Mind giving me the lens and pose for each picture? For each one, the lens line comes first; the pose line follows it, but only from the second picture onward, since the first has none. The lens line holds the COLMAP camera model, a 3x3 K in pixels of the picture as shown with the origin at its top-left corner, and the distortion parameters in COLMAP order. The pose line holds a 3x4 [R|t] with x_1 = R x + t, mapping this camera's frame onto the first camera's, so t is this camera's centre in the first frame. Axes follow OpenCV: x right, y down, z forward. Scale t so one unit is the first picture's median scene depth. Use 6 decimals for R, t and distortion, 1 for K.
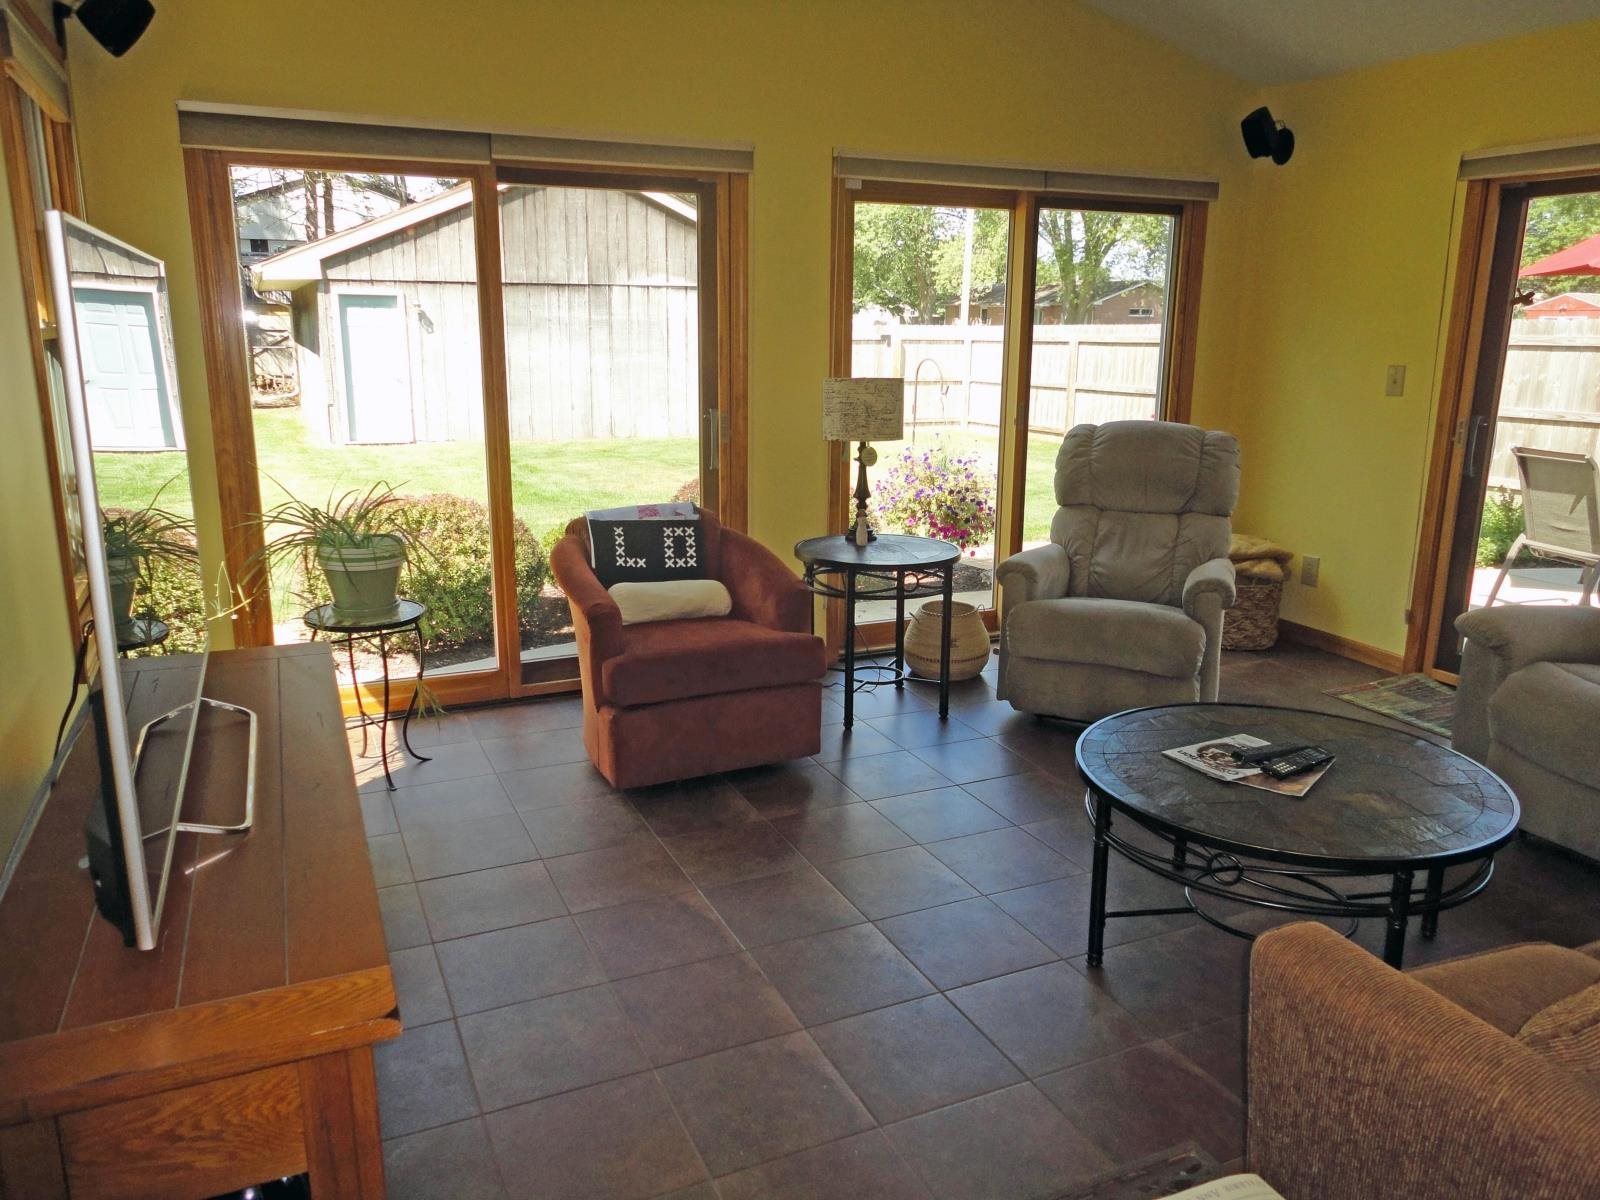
lens RADIAL K [[1169.4, 0, 804.4], [0, 1169.4, 593.9], [0, 0, 1]] dist [-0.000098, 0.001578]
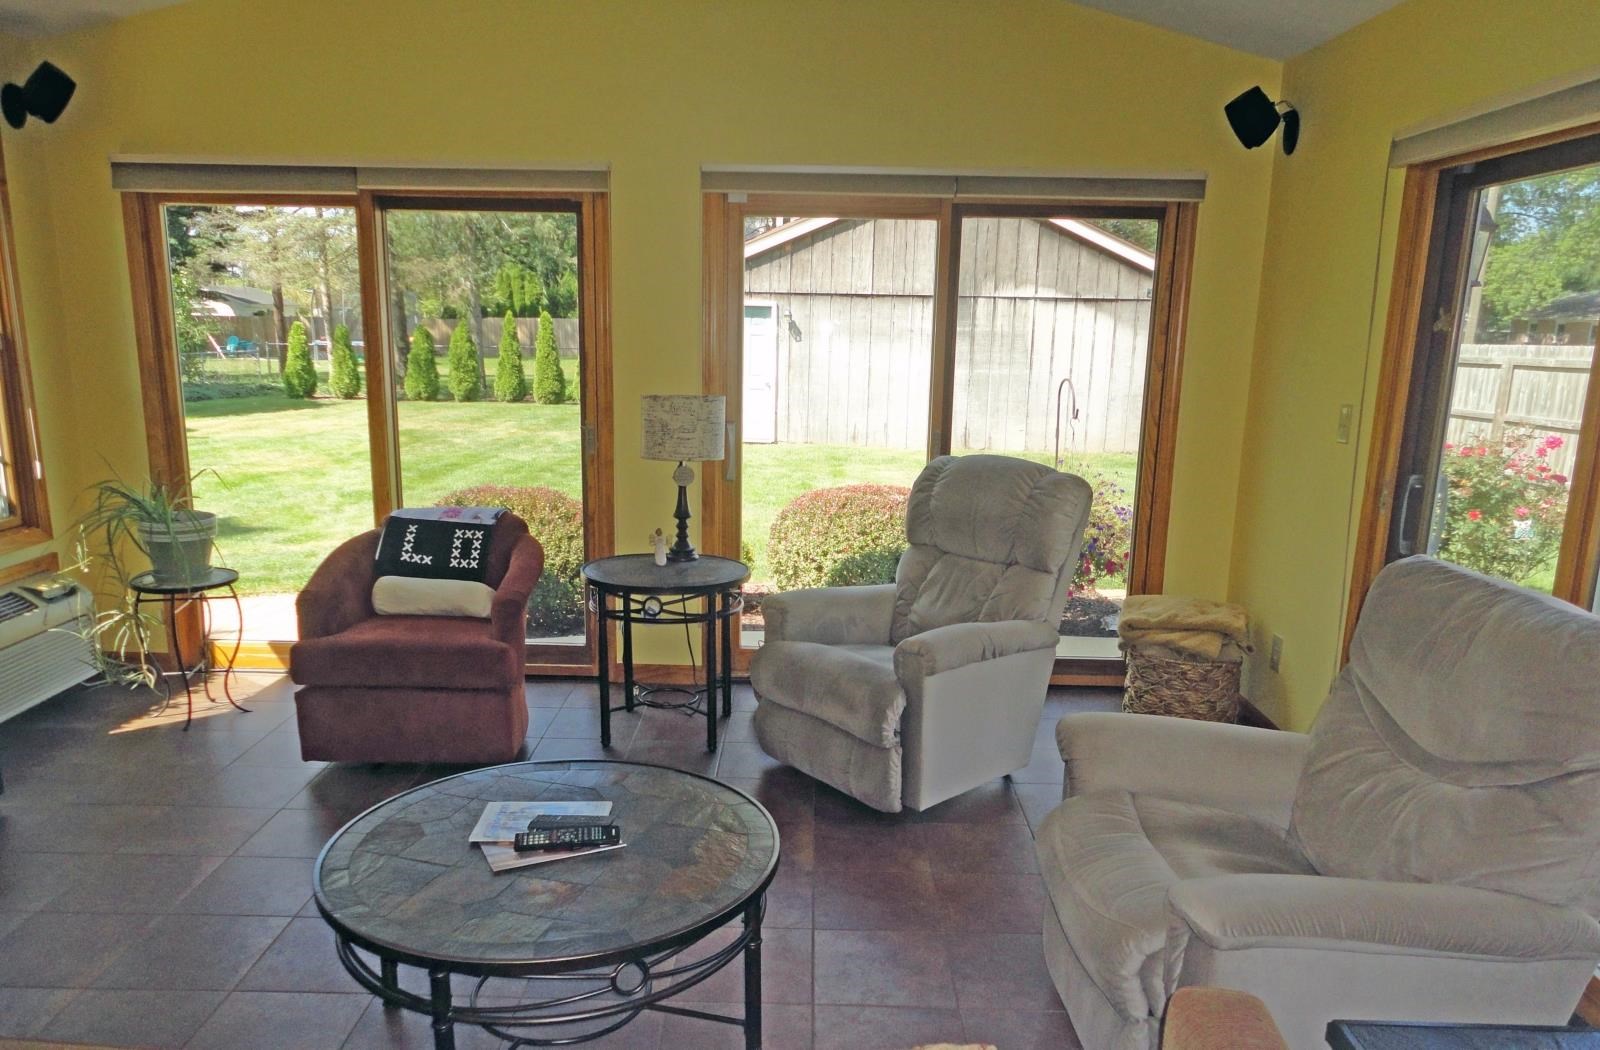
lens RADIAL K [[1159.3, 0, 759.6], [0, 1159.3, 594.5], [0, 0, 1]] dist [-0.004572, 0.004737]
pose [[0.903352, 0.106563, -0.415450, 0.462135], [-0.108999, 0.993880, 0.017924, -0.037551], [0.414818, 0.029092, 0.909439, 0.126835]]
